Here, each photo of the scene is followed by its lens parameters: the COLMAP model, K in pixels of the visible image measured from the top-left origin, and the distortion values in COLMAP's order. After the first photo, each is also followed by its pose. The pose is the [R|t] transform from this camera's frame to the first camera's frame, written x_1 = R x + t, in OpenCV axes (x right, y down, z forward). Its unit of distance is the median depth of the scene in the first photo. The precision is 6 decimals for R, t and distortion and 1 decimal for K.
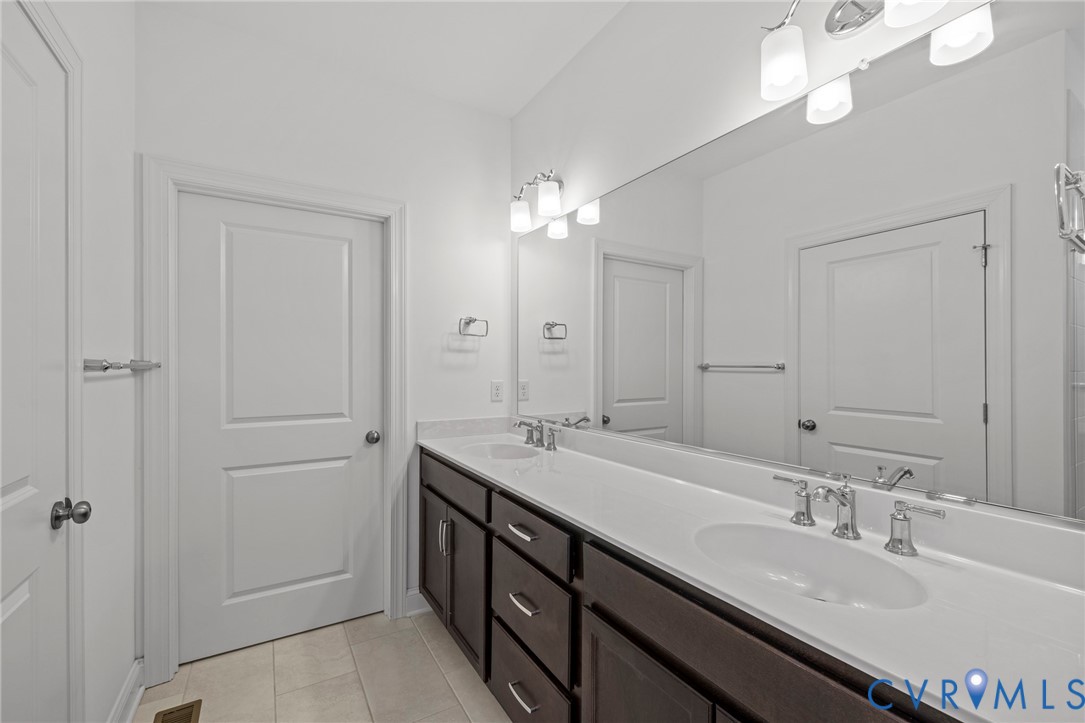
lens RADIAL K [[465.1, 0, 540.7], [0, 465.1, 367.7], [0, 0, 1]] dist [0.000133, 0.000119]
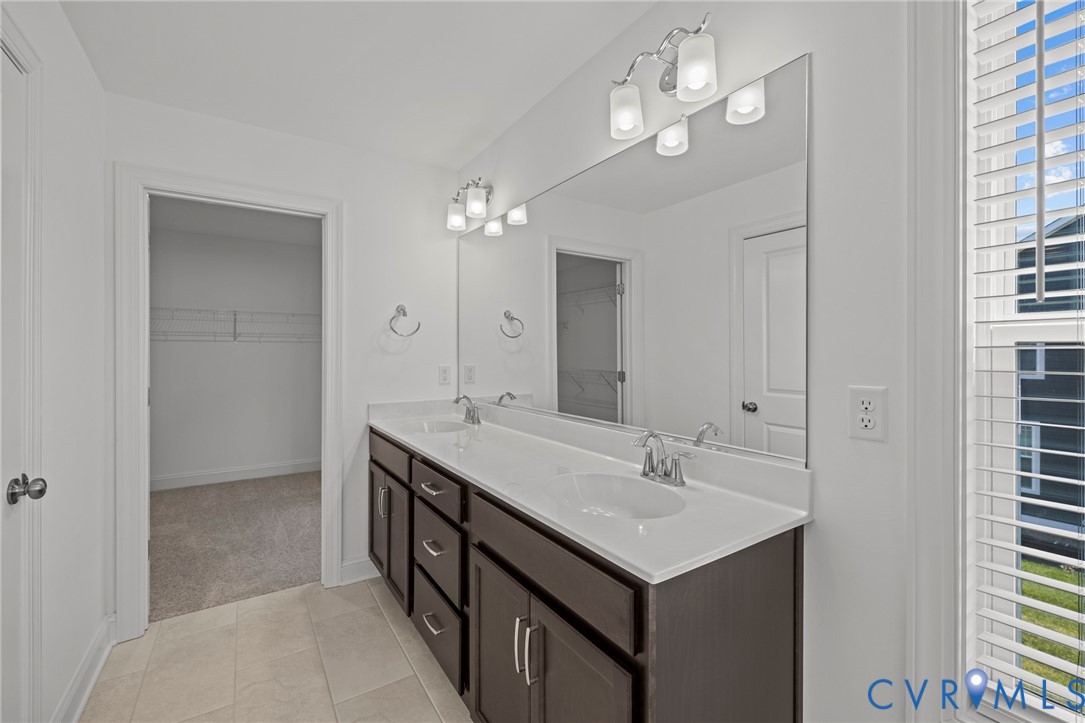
lens RADIAL K [[474.4, 0, 553.2], [0, 474.4, 364.2], [0, 0, 1]] dist [0.019355, 0.000277]
pose [[0.998787, -0.002746, 0.049166, 0.191478], [0.001668, 0.999758, 0.021950, -0.000972], [-0.049215, -0.021841, 0.998549, -0.222158]]
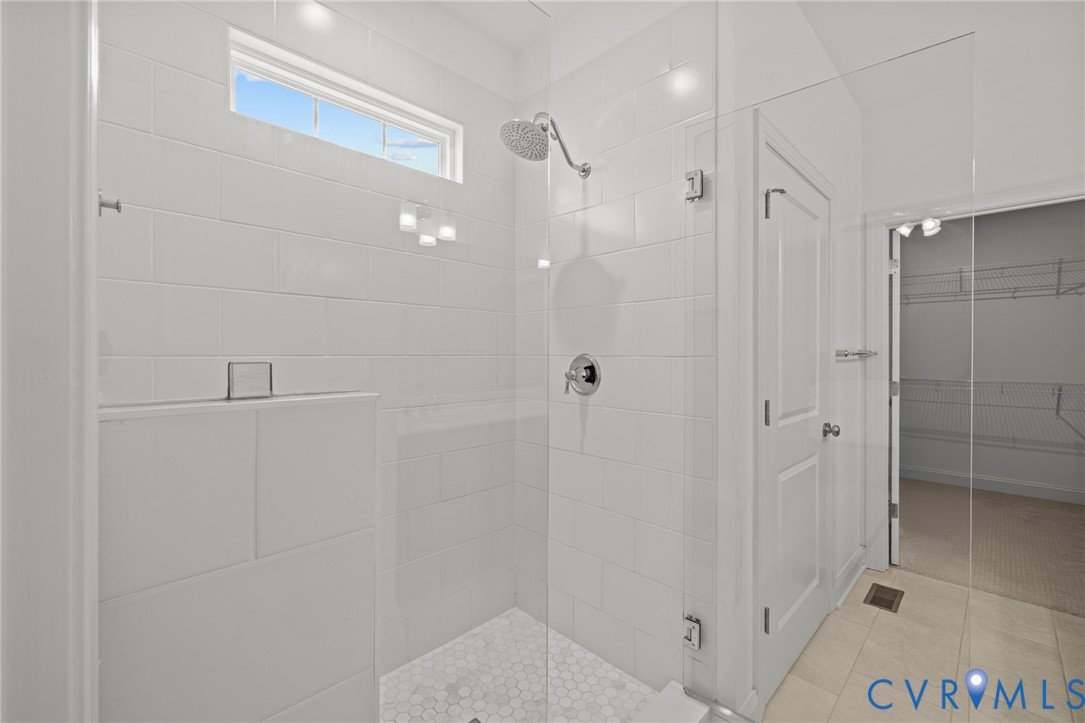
lens RADIAL K [[452.8, 0, 541.7], [0, 452.8, 354.4], [0, 0, 1]] dist [0.000978, -0.000698]
pose [[0.242189, 0.001114, -0.970228, 0.378664], [-0.004232, 0.999991, 0.000092, 0.002852], [0.970220, 0.004083, 0.242191, -0.450509]]
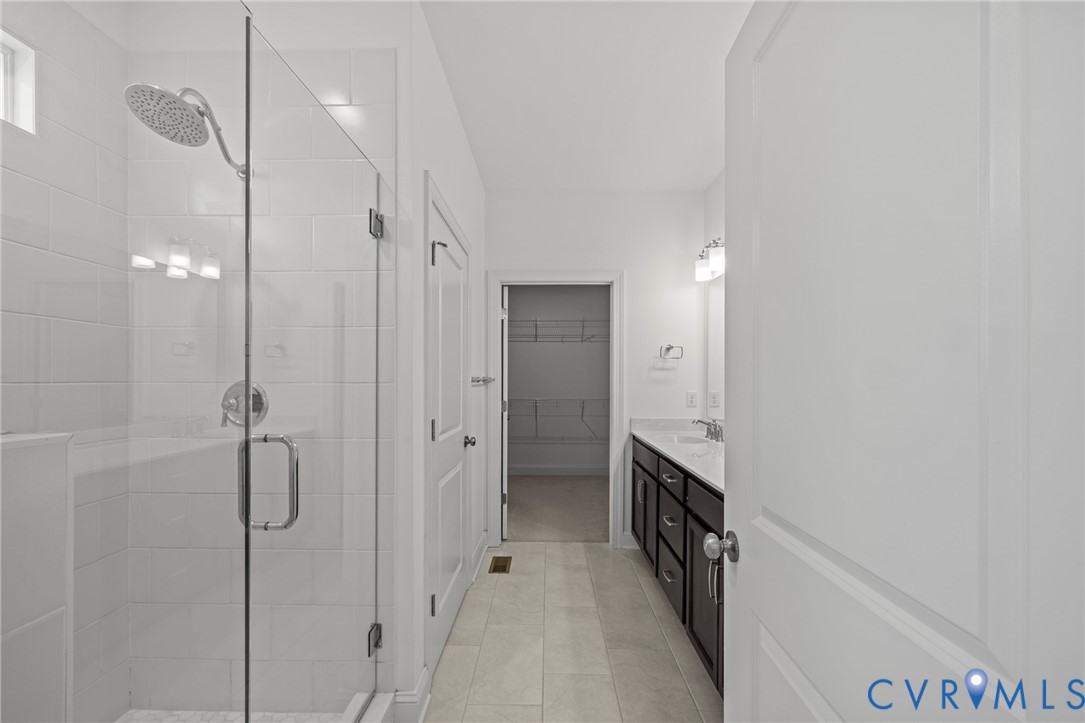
lens RADIAL K [[458.0, 0, 539.8], [0, 458.0, 383.1], [0, 0, 1]] dist [0.000235, -0.000061]
pose [[0.849408, 0.004717, -0.527716, 0.395555], [-0.003217, 0.999988, 0.003761, 0.001805], [0.527727, -0.001497, 0.849412, -0.593426]]
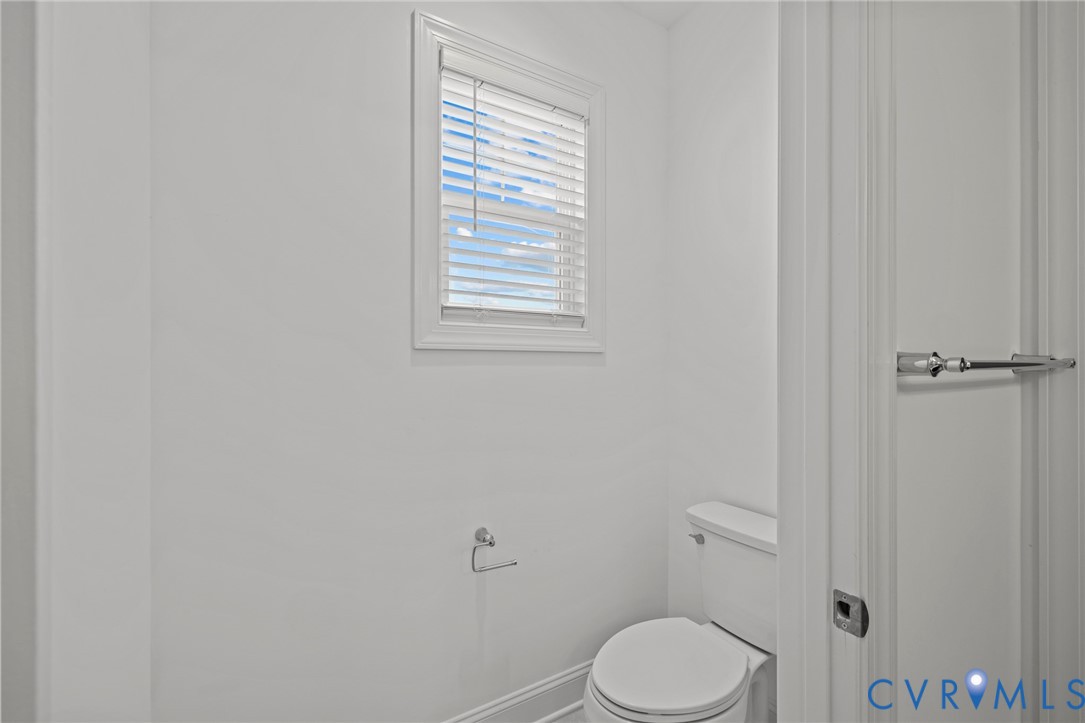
lens RADIAL K [[467.8, 0, 541.0], [0, 467.8, 367.2], [0, 0, 1]] dist [0.000657, -0.000085]
pose [[0.004013, 0.001084, -0.999991, -0.335851], [-0.001609, 0.999998, 0.001077, -0.000728], [0.999991, 0.001605, 0.004015, 0.457552]]
